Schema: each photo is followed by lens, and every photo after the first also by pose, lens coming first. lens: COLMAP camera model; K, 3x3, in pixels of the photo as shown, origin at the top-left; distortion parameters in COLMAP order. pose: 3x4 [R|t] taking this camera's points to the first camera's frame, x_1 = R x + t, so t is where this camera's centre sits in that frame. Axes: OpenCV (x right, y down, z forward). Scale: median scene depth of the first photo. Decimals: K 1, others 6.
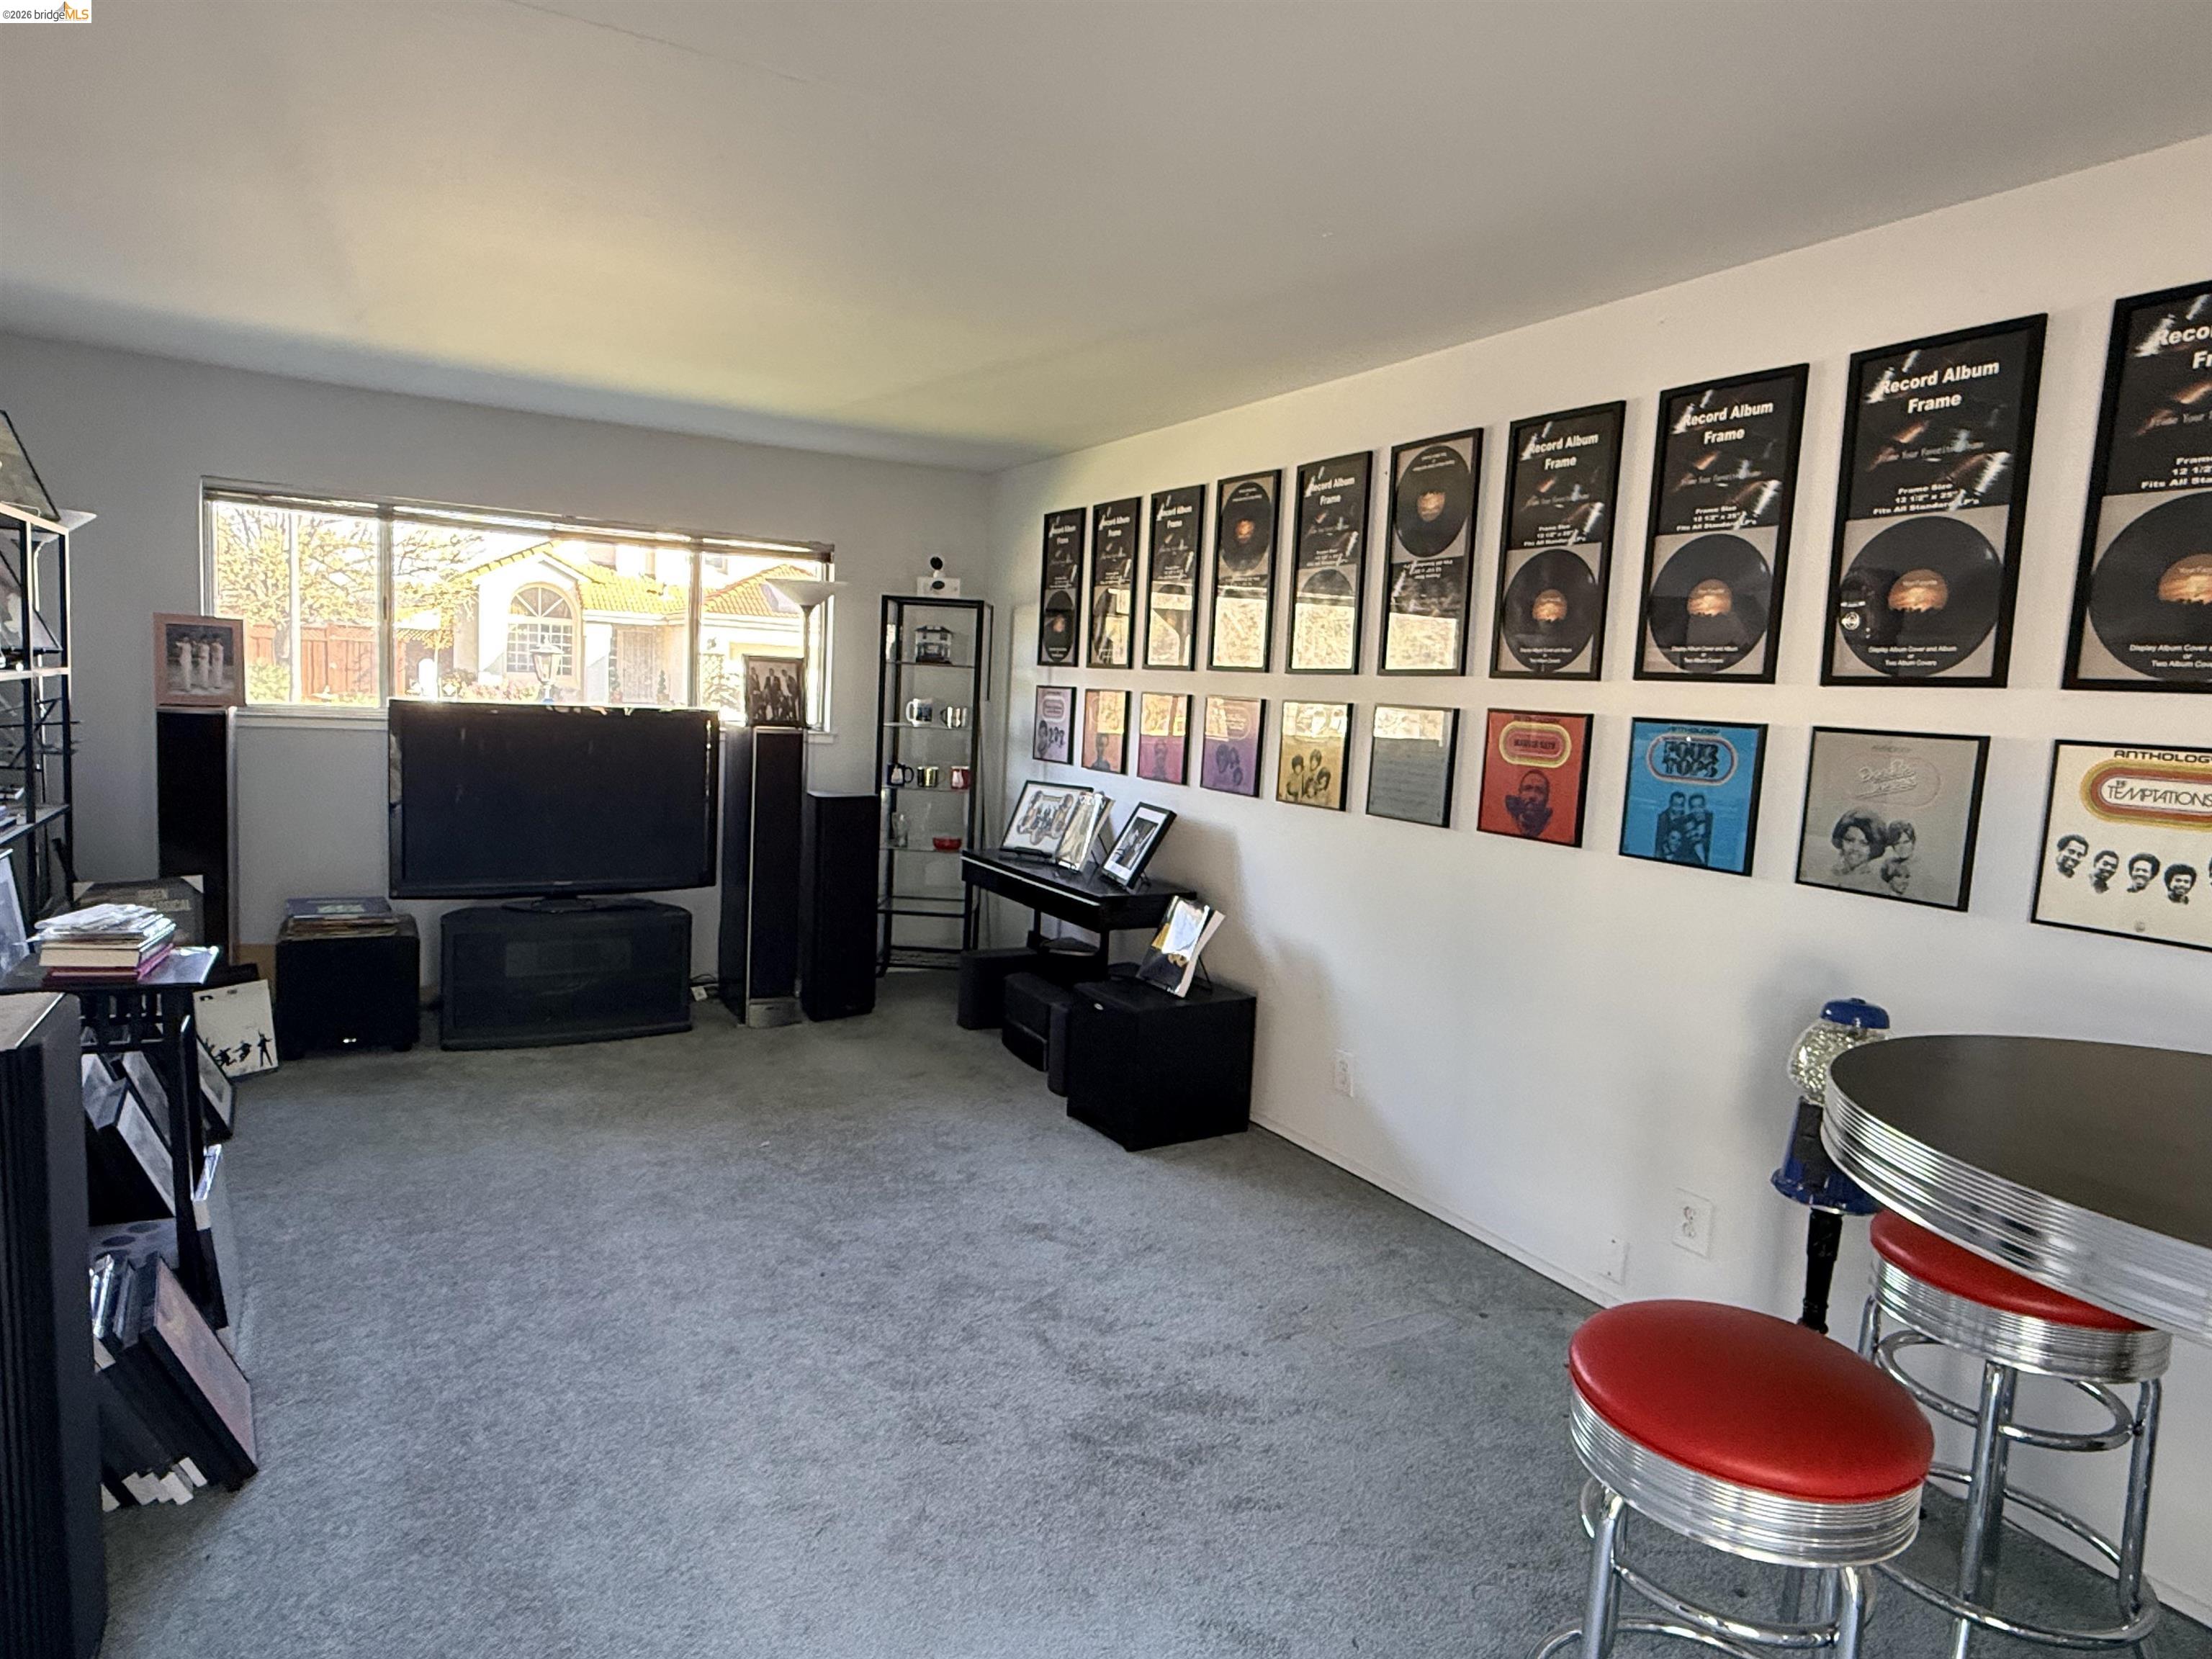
lens RADIAL K [[1291.6, 0, 1091.8], [0, 1291.6, 827.6], [0, 0, 1]] dist [-0.001697, 0.001856]
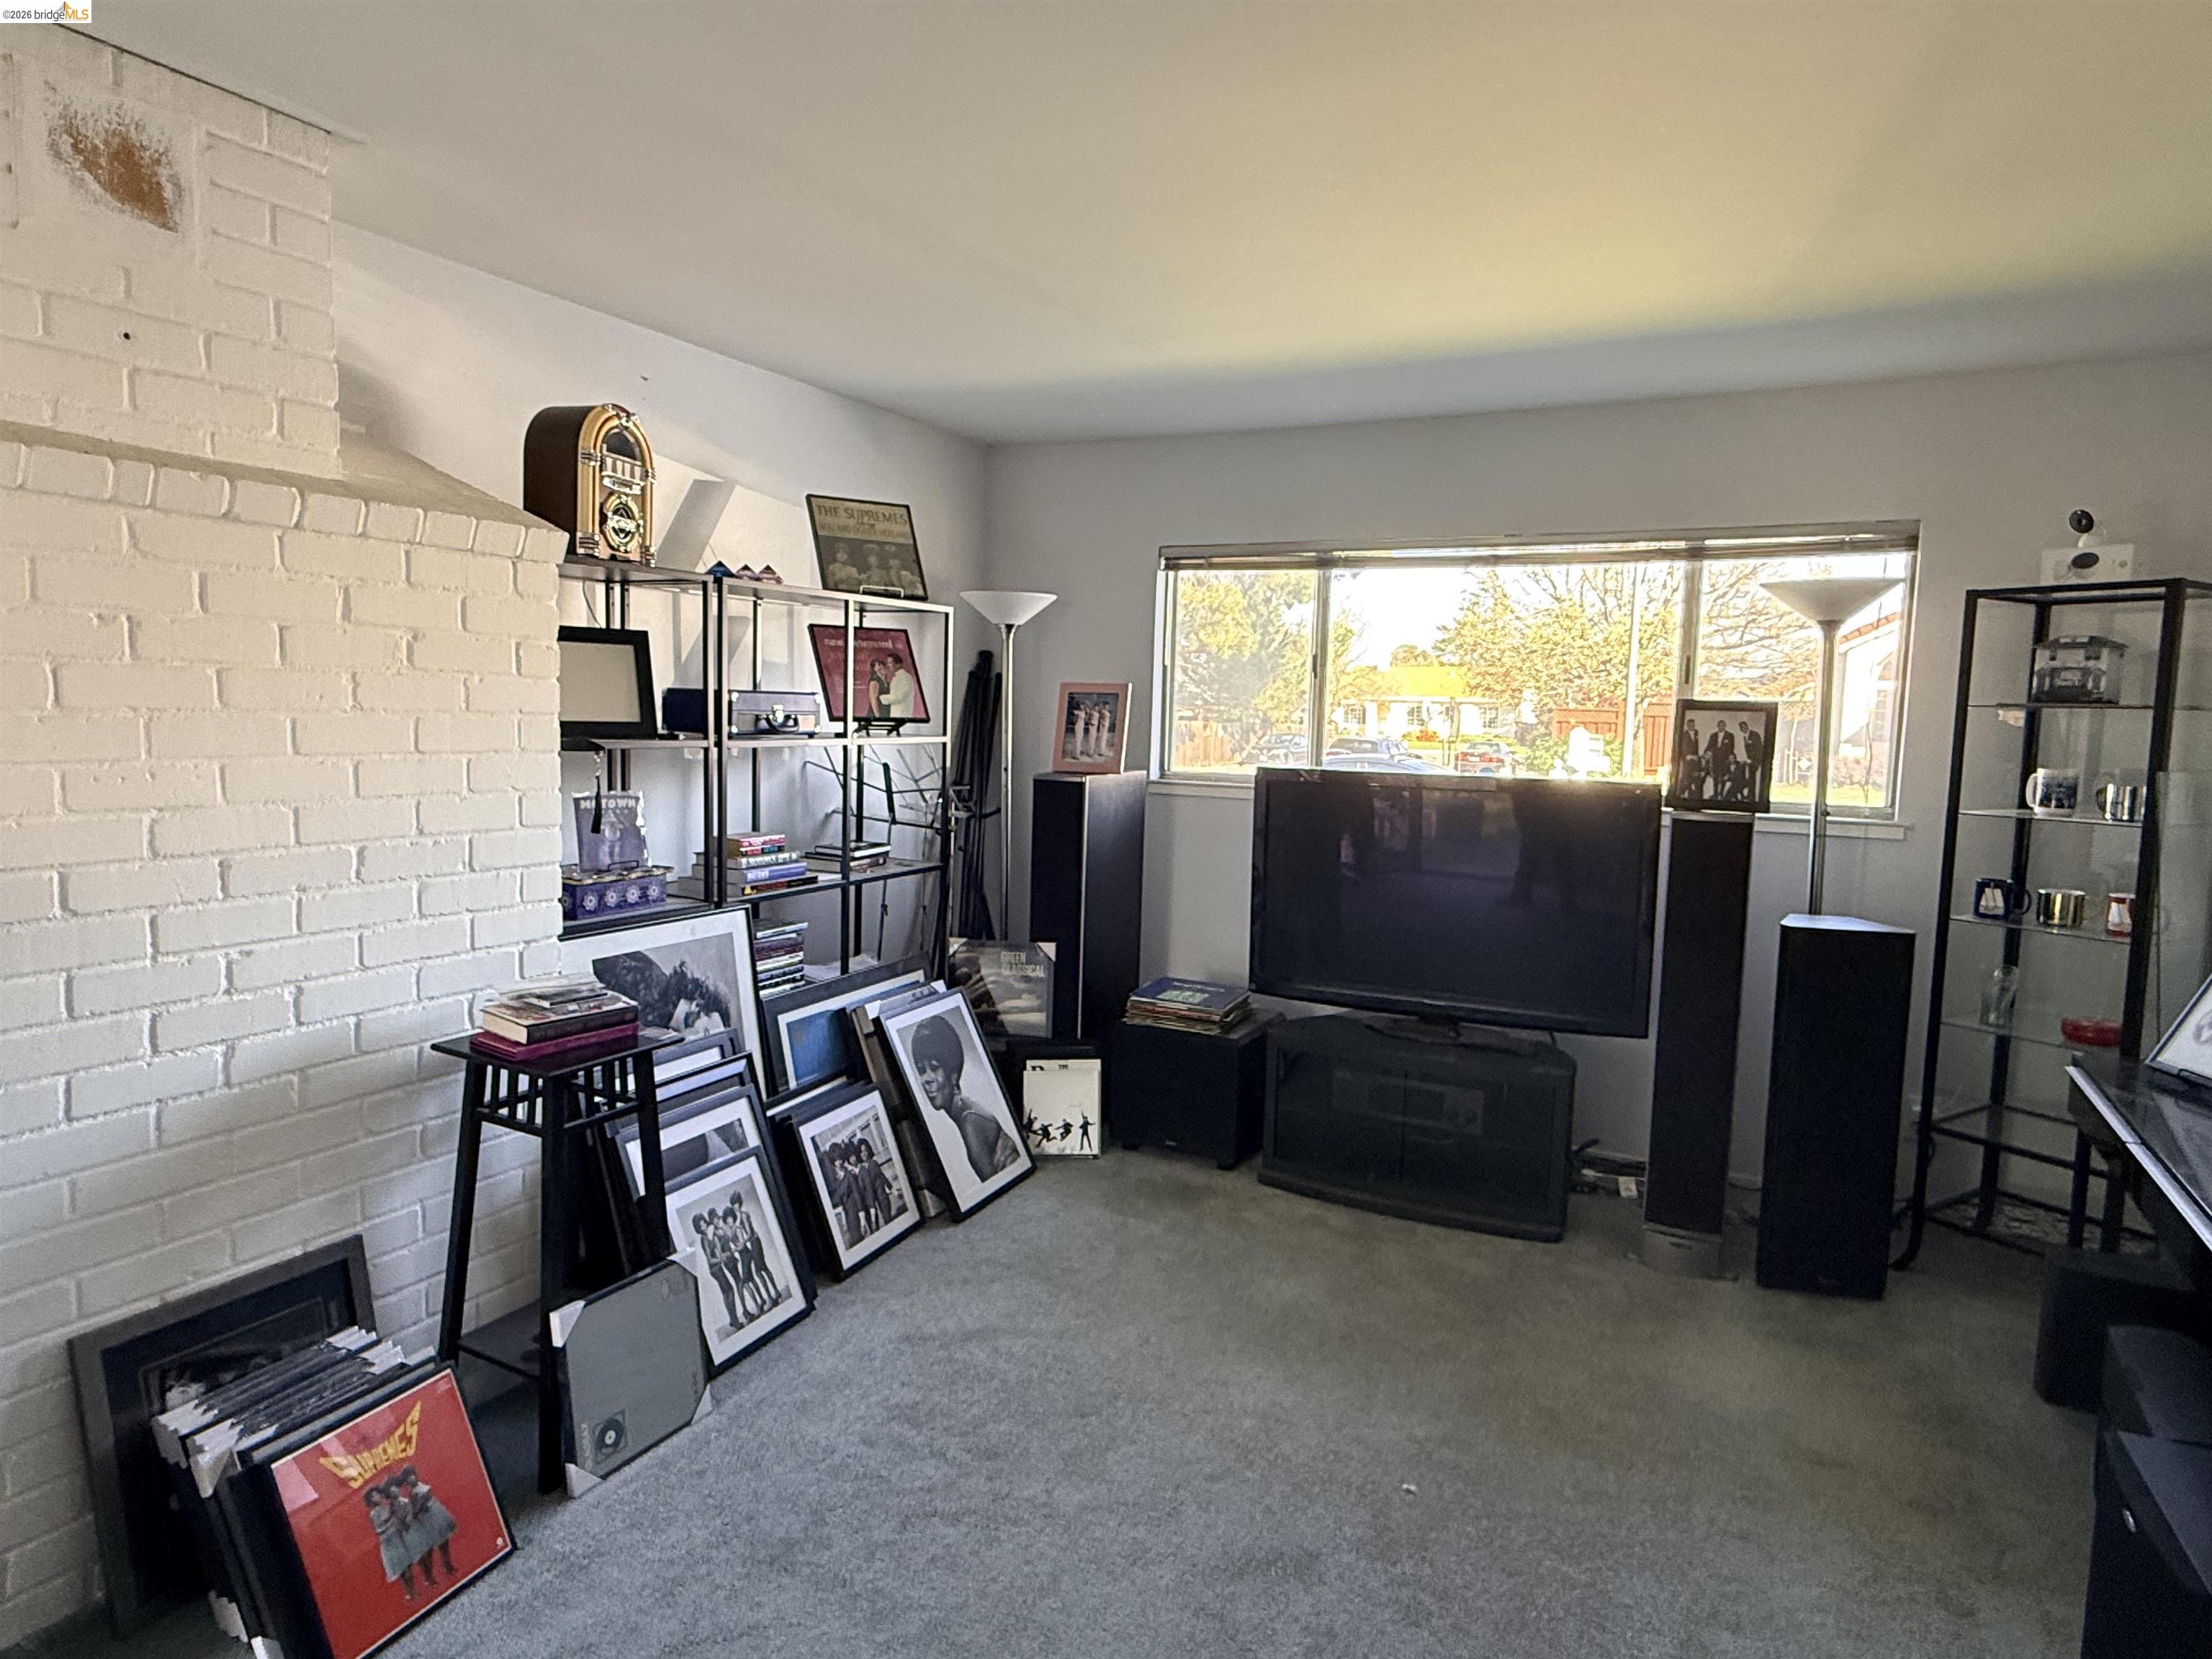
lens RADIAL K [[1291.6, 0, 1091.8], [0, 1291.6, 827.6], [0, 0, 1]] dist [-0.001697, 0.001856]
pose [[0.541640, 0.038796, -0.839715, 0.137629], [-0.086584, 0.996196, -0.009824, -0.039193], [0.836139, 0.078027, 0.542939, 0.423506]]
